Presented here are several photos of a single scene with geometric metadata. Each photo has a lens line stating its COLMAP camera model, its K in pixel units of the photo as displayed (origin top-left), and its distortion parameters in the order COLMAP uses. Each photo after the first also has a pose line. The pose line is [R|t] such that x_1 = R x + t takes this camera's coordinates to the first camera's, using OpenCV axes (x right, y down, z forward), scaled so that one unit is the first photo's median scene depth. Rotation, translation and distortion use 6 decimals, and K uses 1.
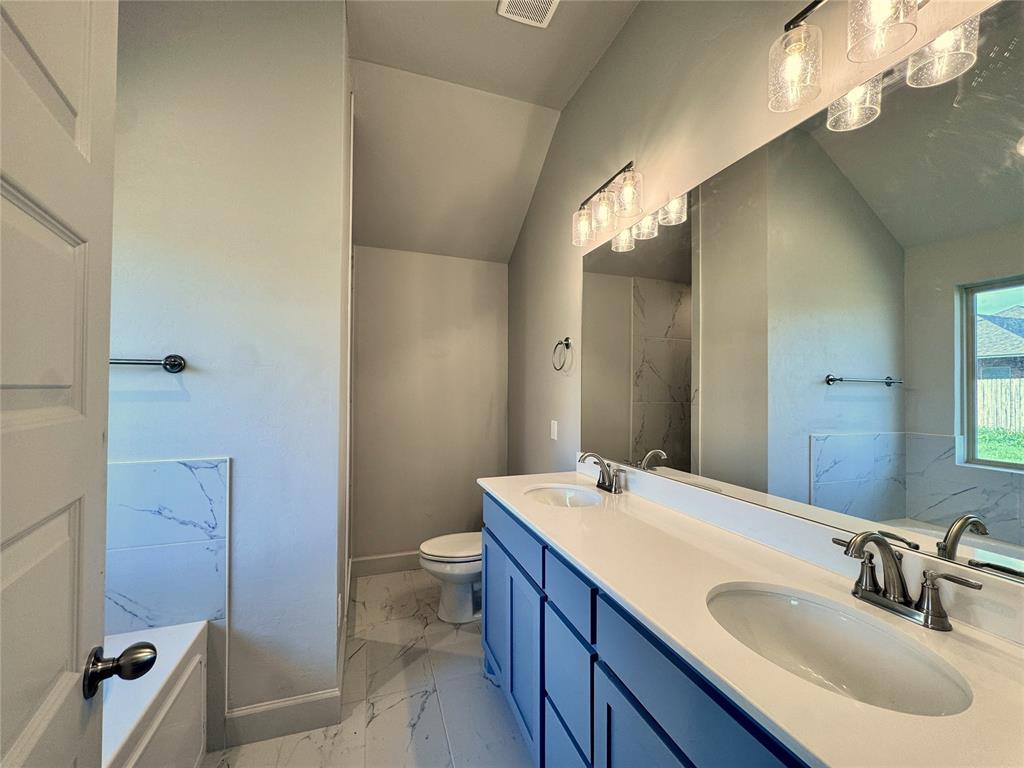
lens RADIAL K [[410.3, 0, 510.4], [0, 410.3, 386.2], [0, 0, 1]] dist [-0.000577, 0.000286]
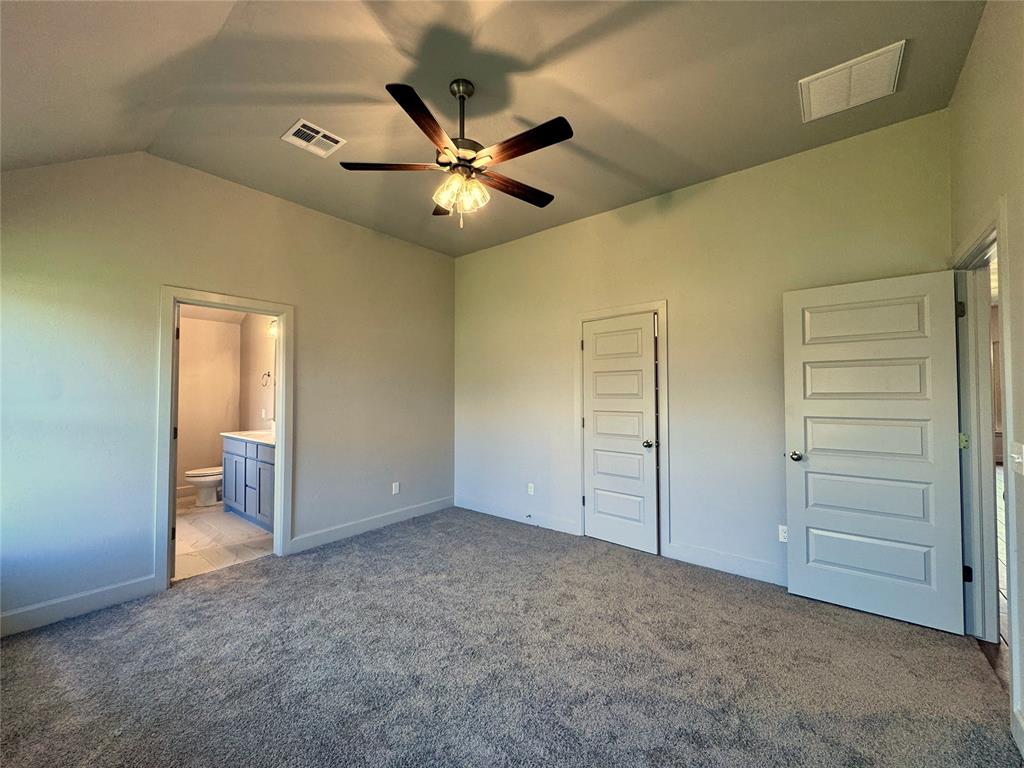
lens RADIAL K [[410.3, 0, 516.7], [0, 410.3, 384.3], [0, 0, 1]] dist [-0.000577, 0.000286]
pose [[0.845378, 0.006743, 0.534126, 0.080351], [-0.000084, 0.999922, -0.012490, -0.022078], [-0.534169, 0.010514, 0.845312, -1.598253]]
